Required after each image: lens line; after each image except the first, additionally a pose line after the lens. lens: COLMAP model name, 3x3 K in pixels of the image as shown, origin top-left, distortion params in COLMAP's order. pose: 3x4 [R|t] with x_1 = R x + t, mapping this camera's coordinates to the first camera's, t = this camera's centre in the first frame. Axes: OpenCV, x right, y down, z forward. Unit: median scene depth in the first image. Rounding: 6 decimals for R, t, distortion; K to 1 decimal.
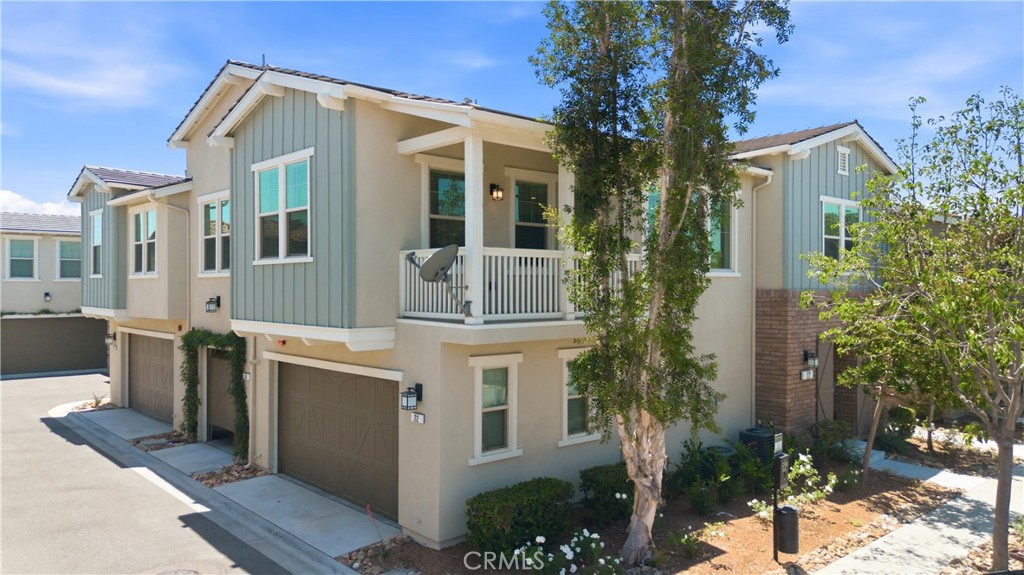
lens RADIAL K [[733.0, 0, 512.0], [0, 733.0, 287.5], [0, 0, 1]] dist [0.026571, -0.000561]
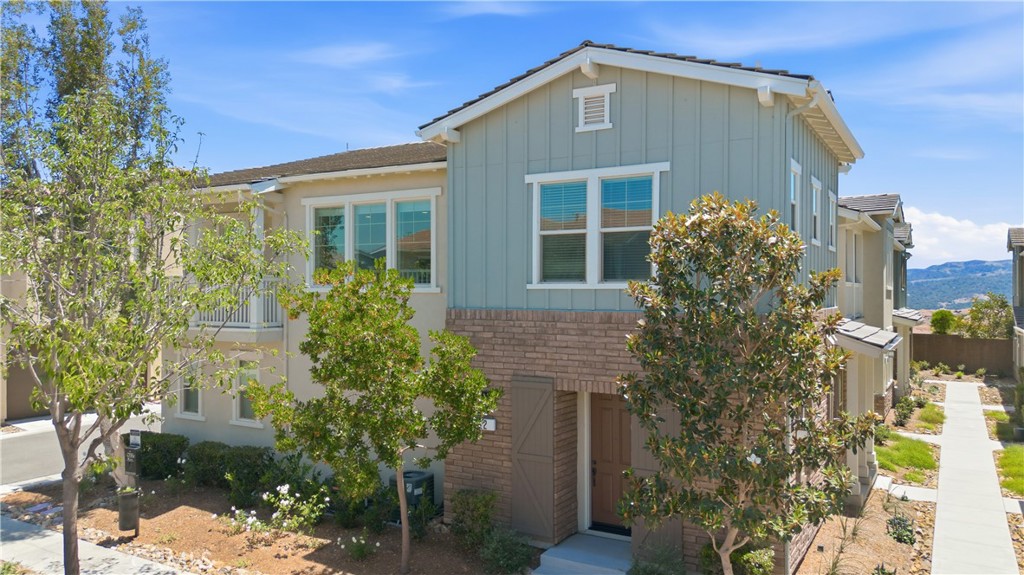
lens RADIAL K [[763.1, 0, 512.0], [0, 763.1, 287.5], [0, 0, 1]] dist [0.092551, -0.134271]
pose [[0.305525, -0.003556, -0.952177, 1.294714], [-0.000742, 0.999992, -0.003973, -0.017850], [0.952184, 0.001920, 0.305520, 0.895746]]
